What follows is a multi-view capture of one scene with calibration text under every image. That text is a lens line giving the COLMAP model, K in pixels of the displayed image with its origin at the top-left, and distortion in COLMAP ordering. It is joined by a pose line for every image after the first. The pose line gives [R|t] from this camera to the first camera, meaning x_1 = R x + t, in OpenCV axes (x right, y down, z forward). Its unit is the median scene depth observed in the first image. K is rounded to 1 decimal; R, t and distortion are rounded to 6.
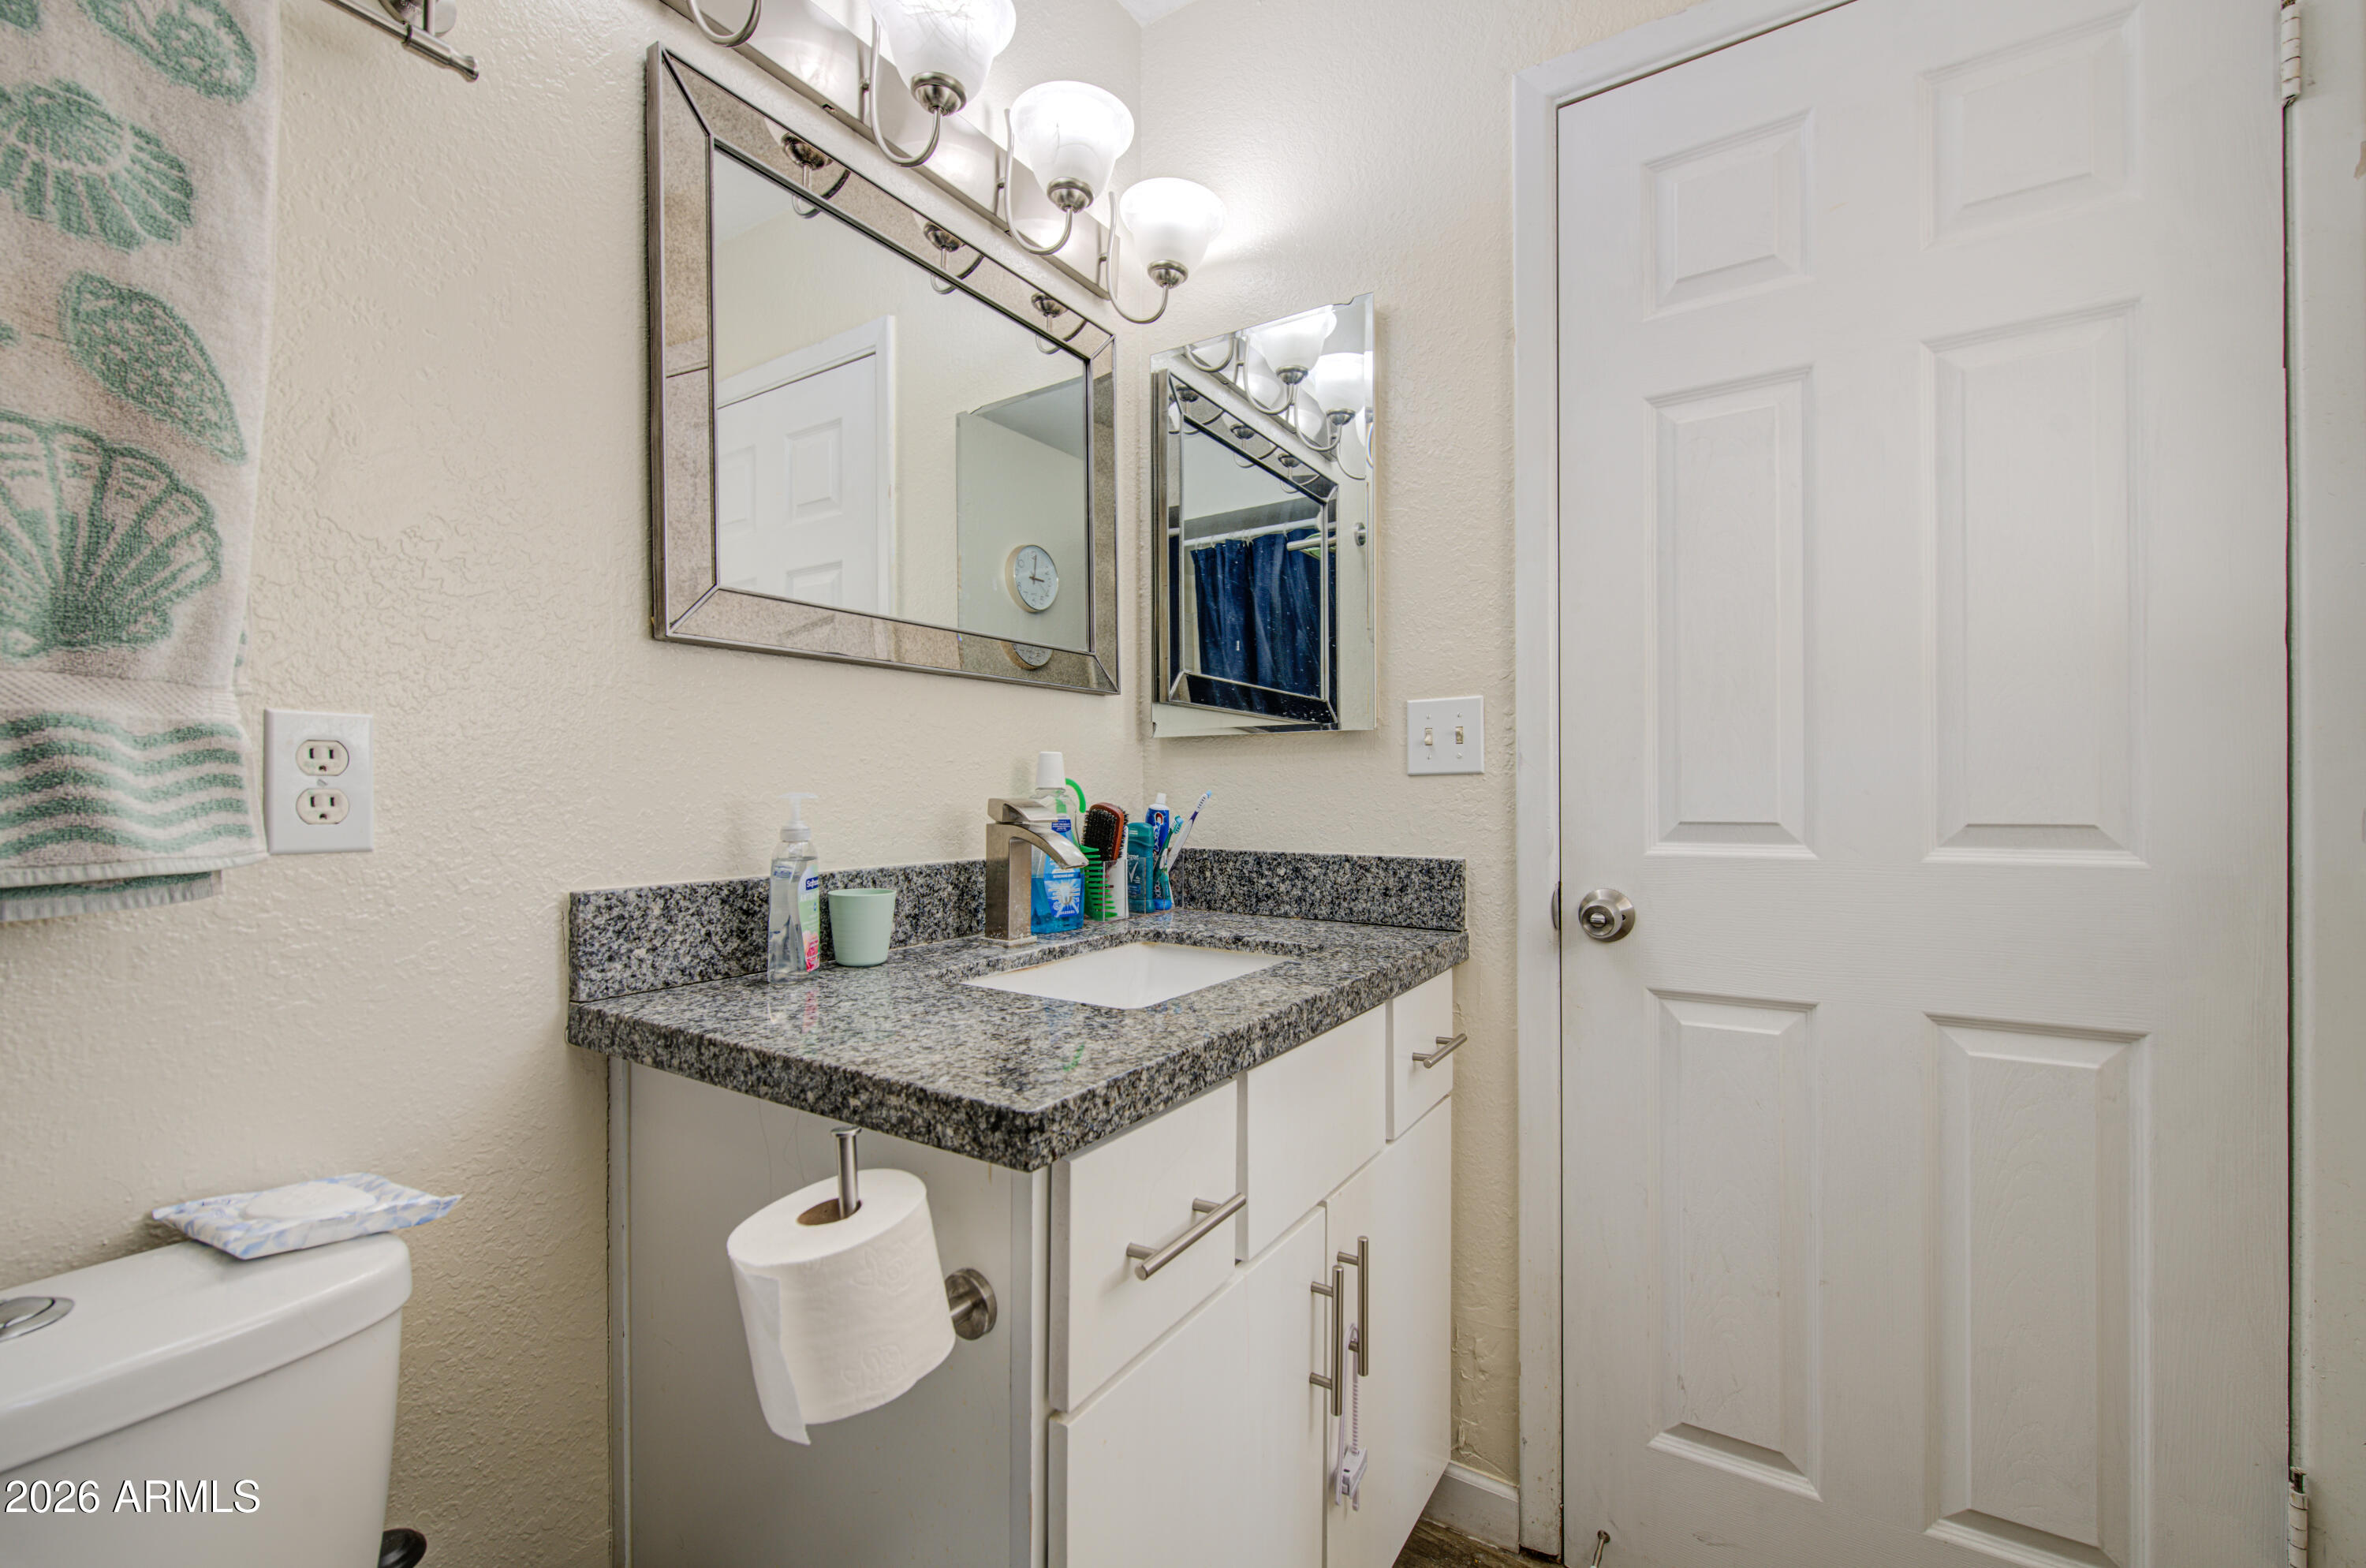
lens RADIAL K [[1037.9, 0, 1185.7], [0, 1037.9, 795.7], [0, 0, 1]] dist [0.002136, -0.003616]
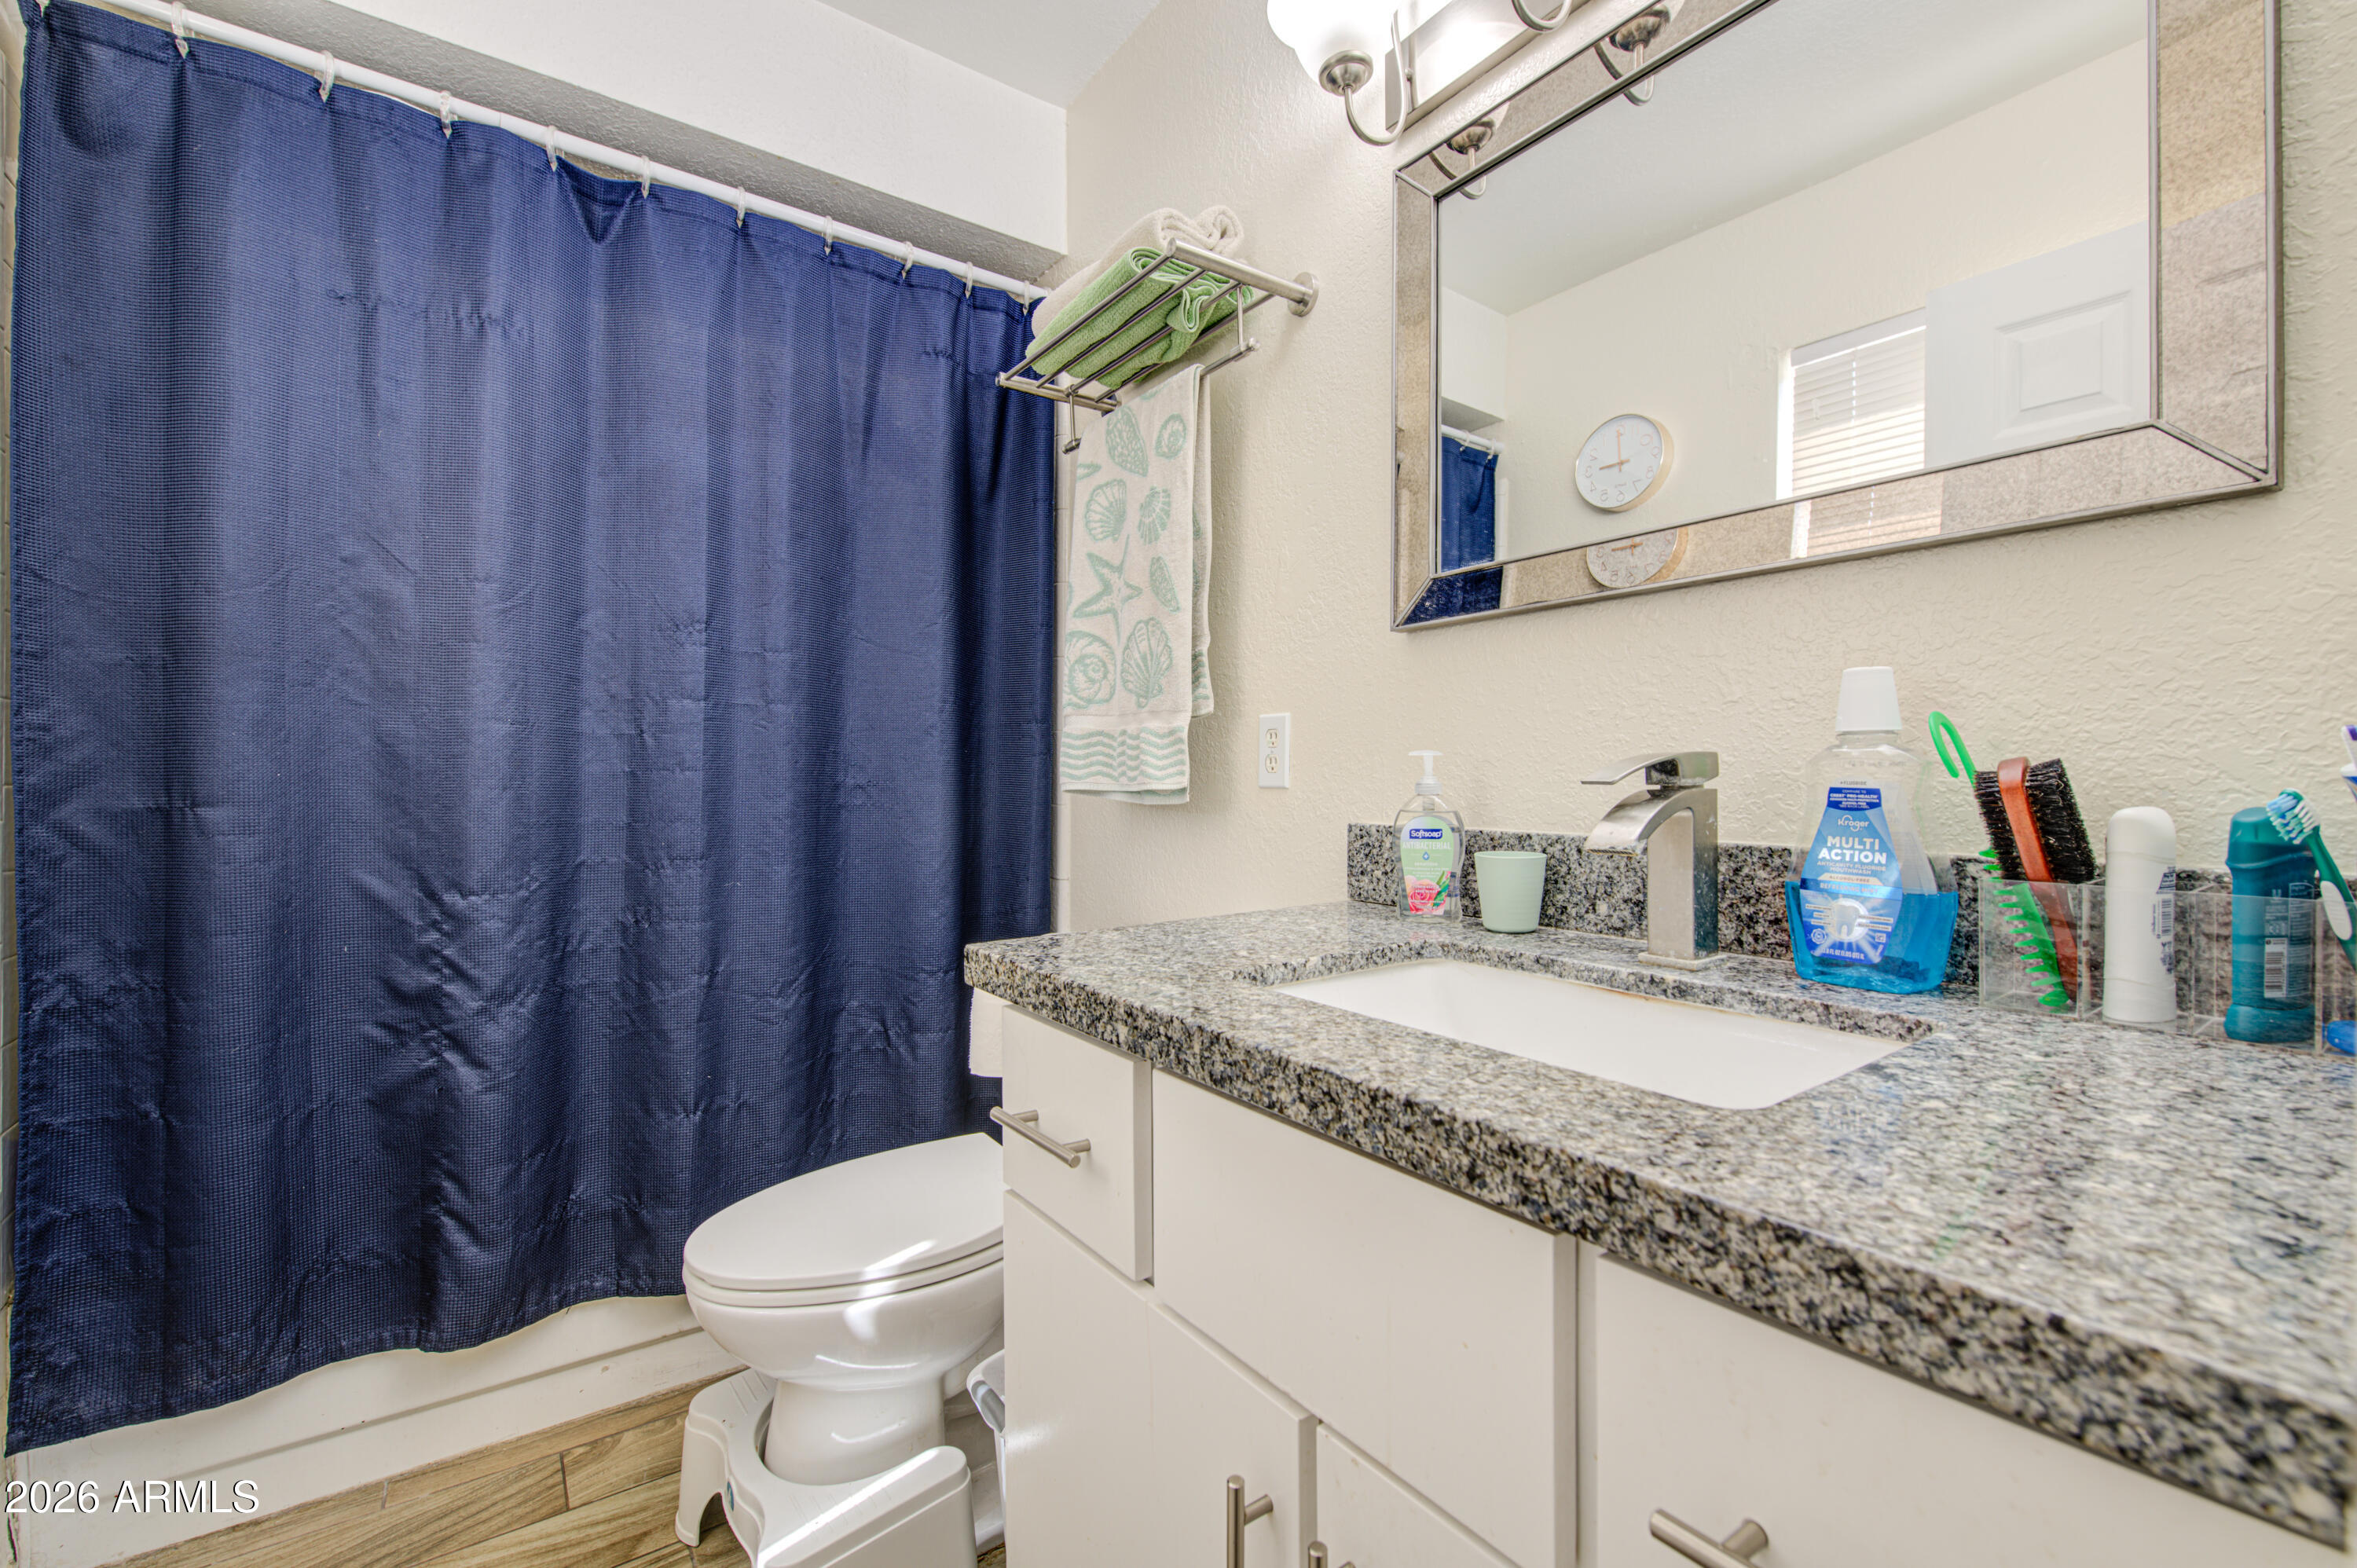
lens RADIAL K [[1033.8, 0, 1181.1], [0, 1033.8, 795.7], [0, 0, 1]] dist [0.002136, -0.003616]
pose [[-0.418147, 0.016238, -0.908234, 0.803866], [-0.003602, 0.999803, 0.019534, 0.026719], [0.908372, 0.011440, -0.418006, 1.356045]]
